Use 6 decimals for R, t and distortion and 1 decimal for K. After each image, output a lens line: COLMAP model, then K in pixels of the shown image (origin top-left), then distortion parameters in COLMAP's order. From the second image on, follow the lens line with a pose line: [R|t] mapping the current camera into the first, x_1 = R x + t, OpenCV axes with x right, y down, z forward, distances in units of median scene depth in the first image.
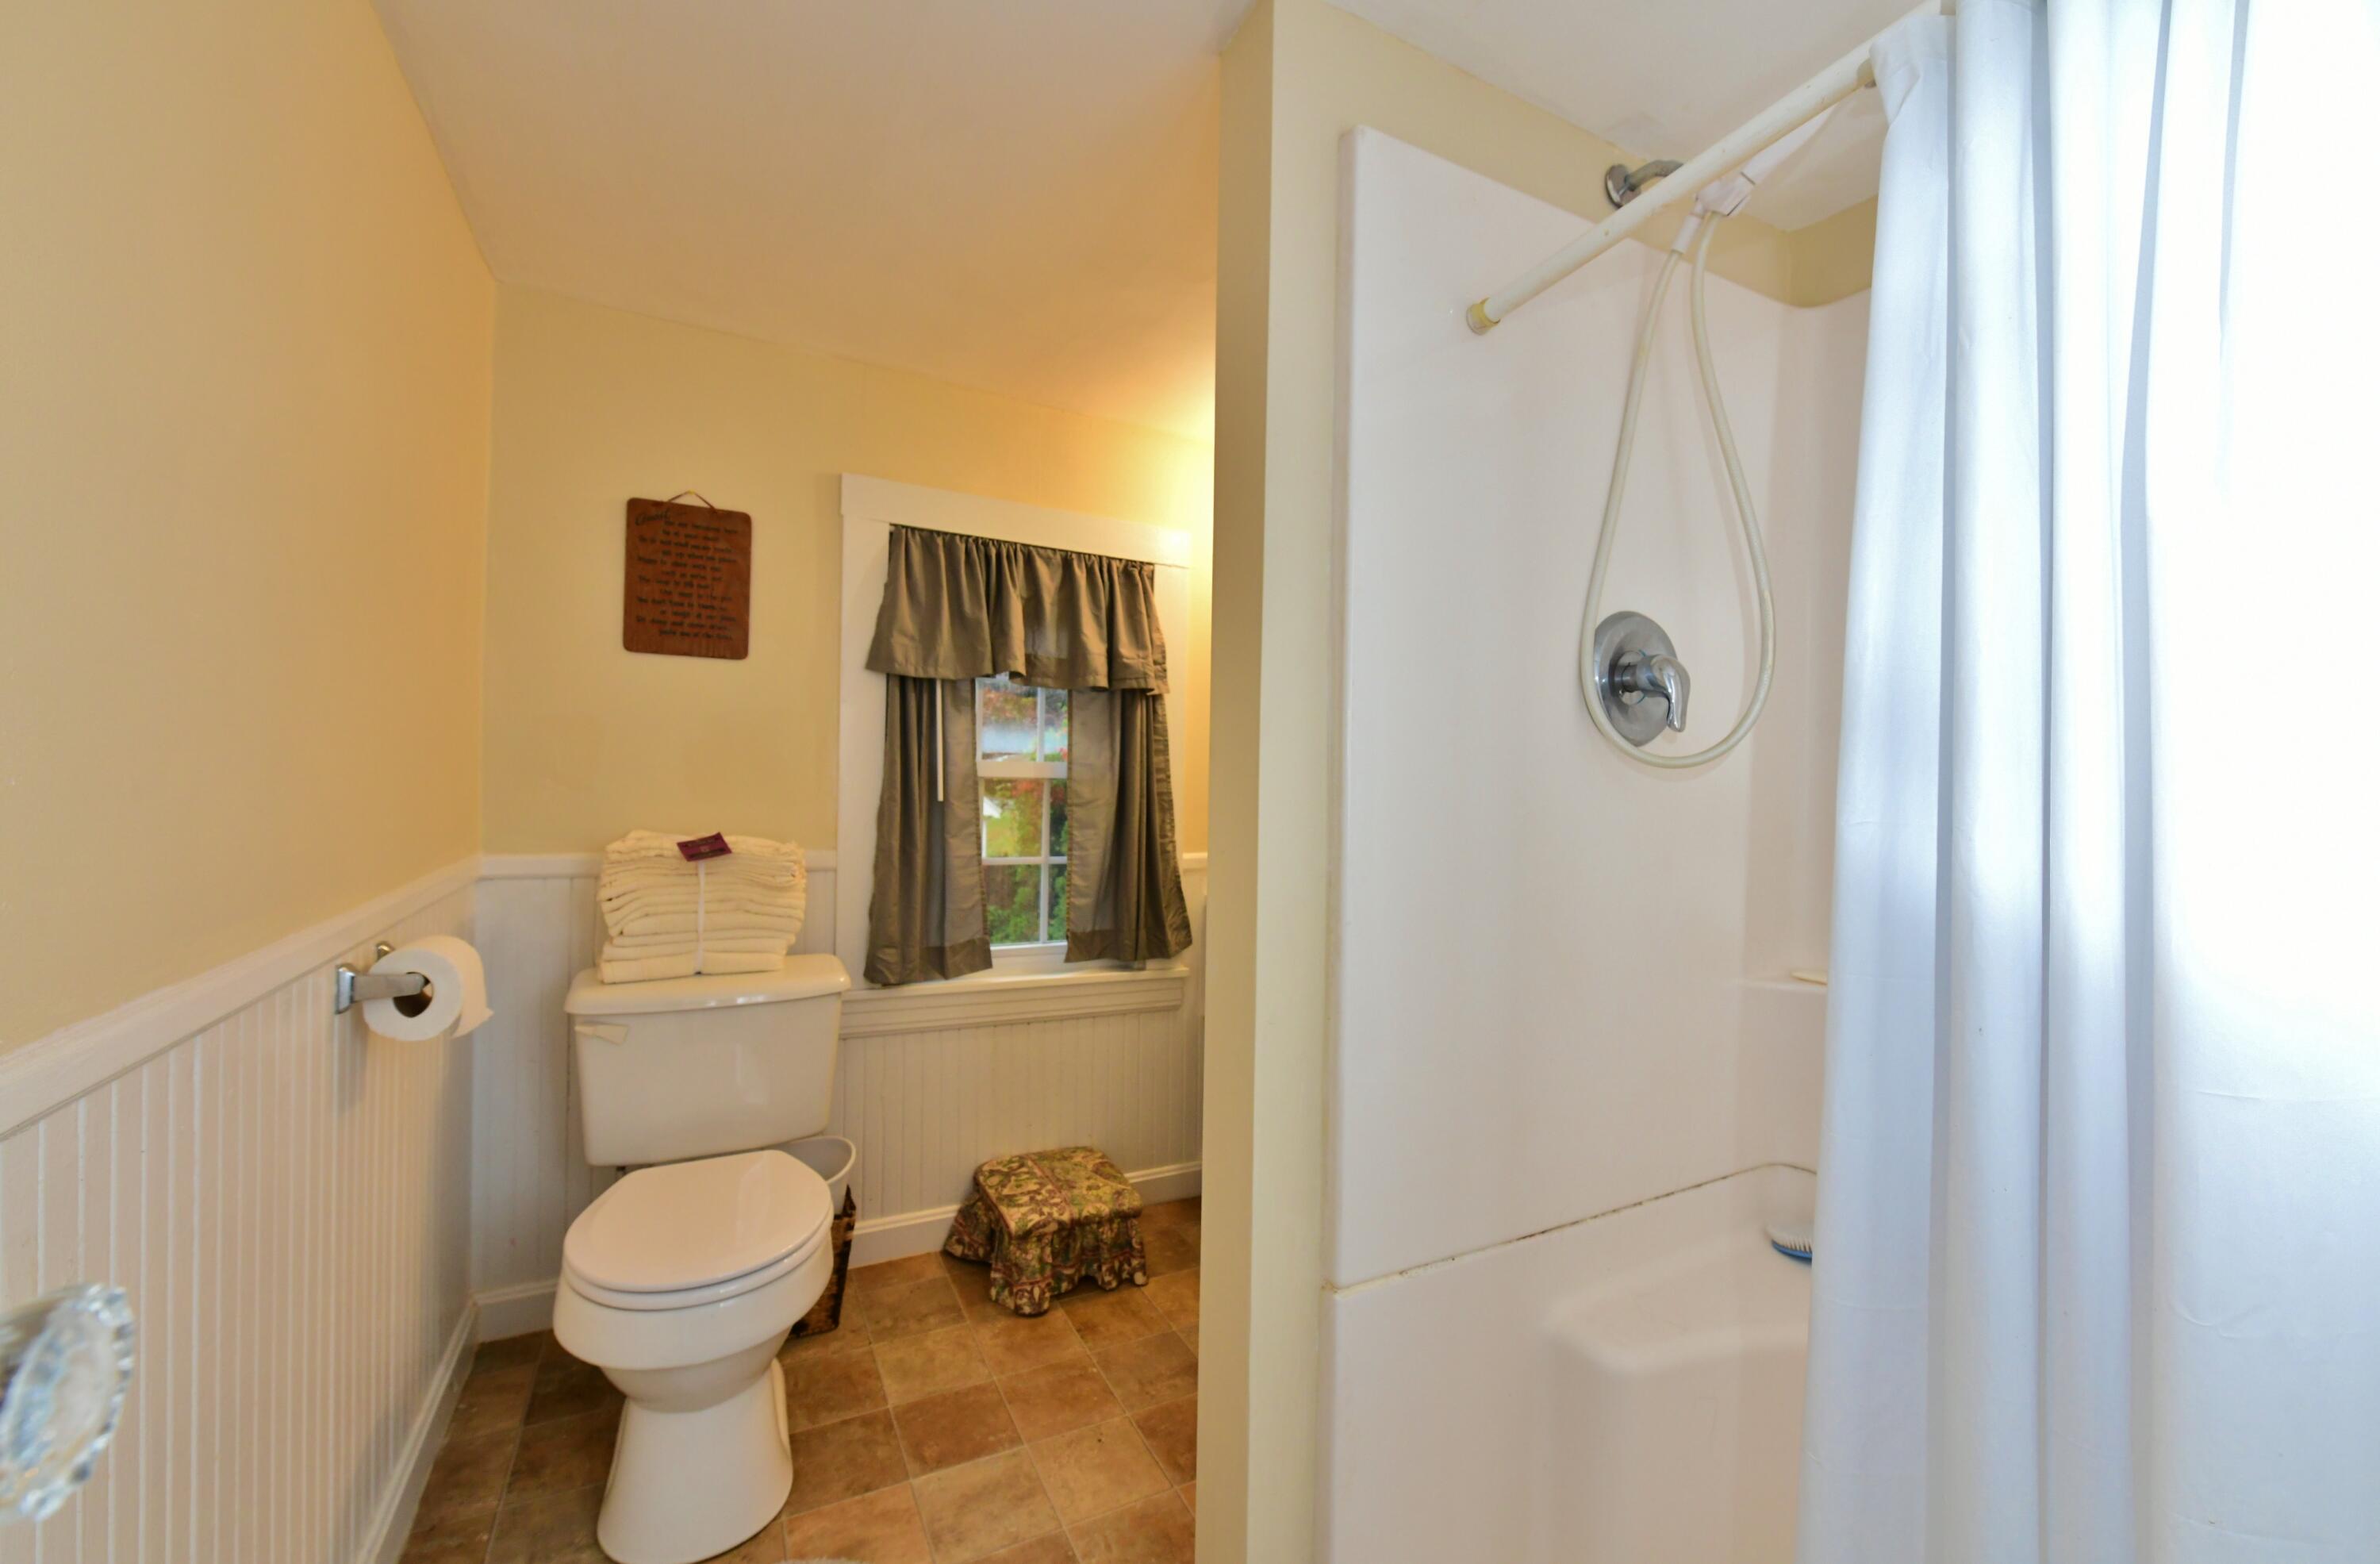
lens RADIAL K [[949.7, 0, 1190.0], [0, 949.7, 782.0], [0, 0, 1]] dist [-0.007151, -0.000381]
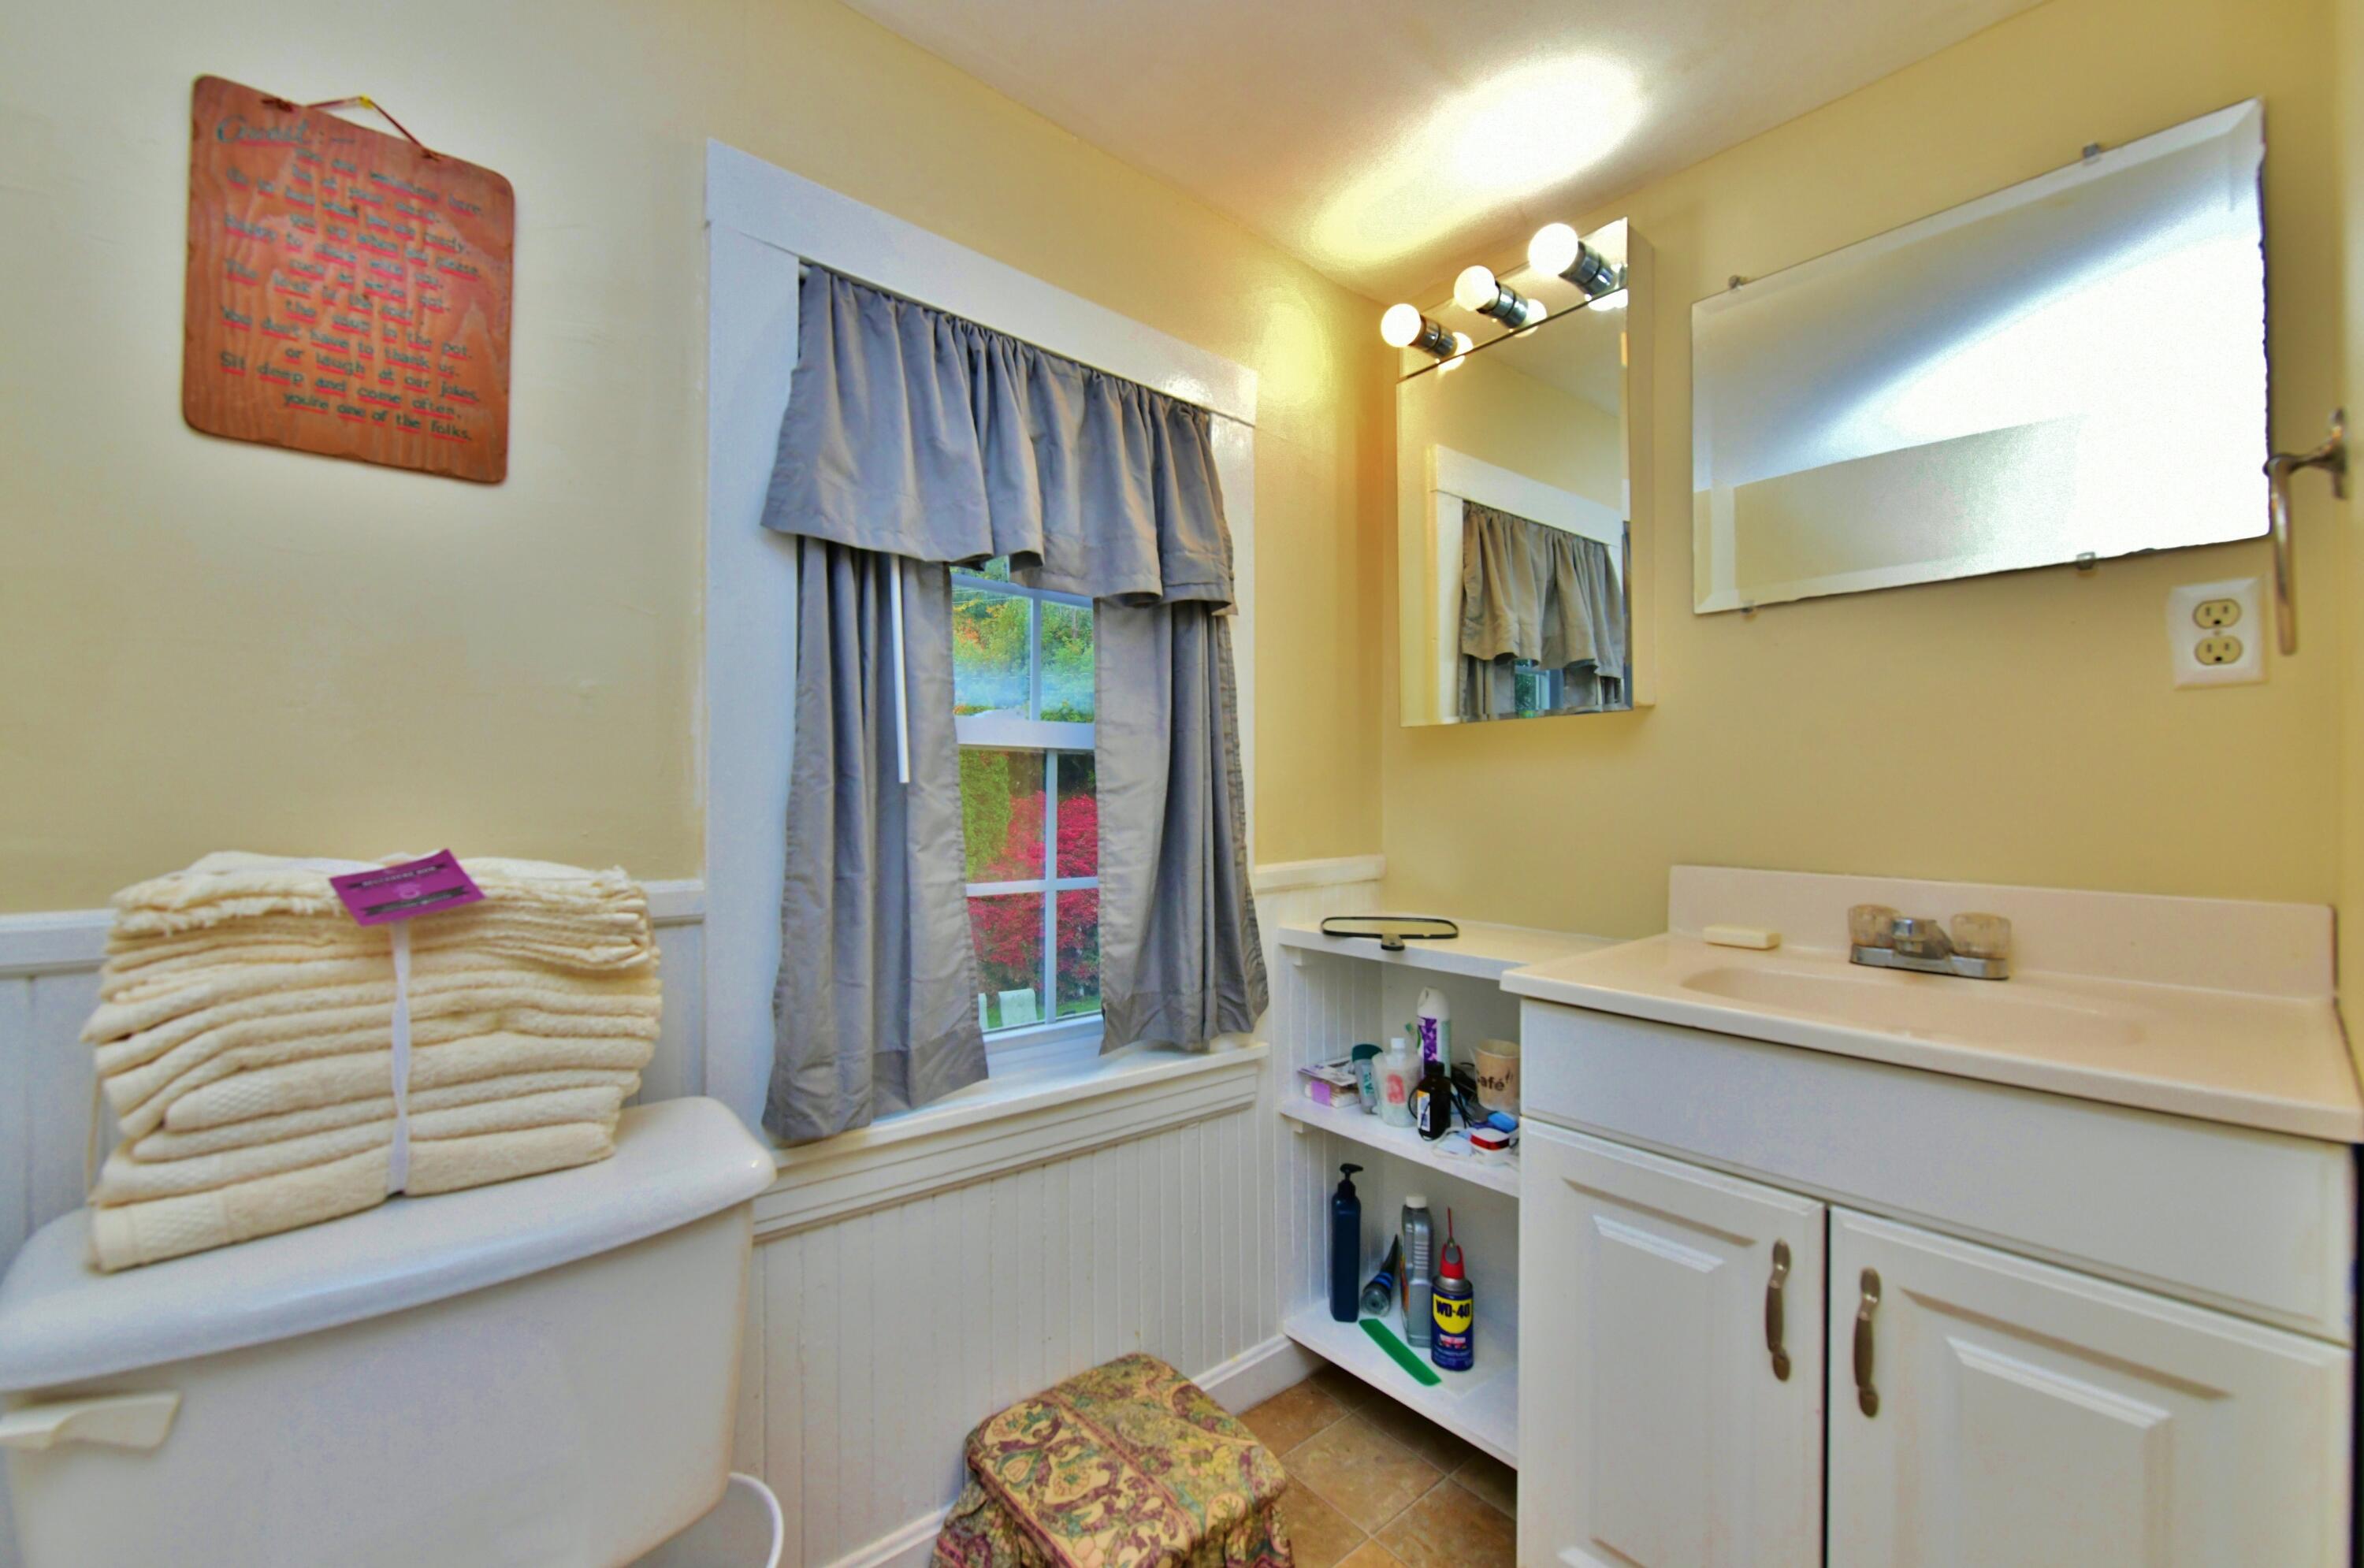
lens RADIAL K [[946.6, 0, 1180.2], [0, 946.6, 788.0], [0, 0, 1]] dist [-0.016771, 0.000419]
pose [[0.974155, -0.011720, 0.225575, -0.229100], [0.012197, 0.999925, -0.000723, 0.025497], [-0.225550, 0.003456, 0.974226, 0.438526]]
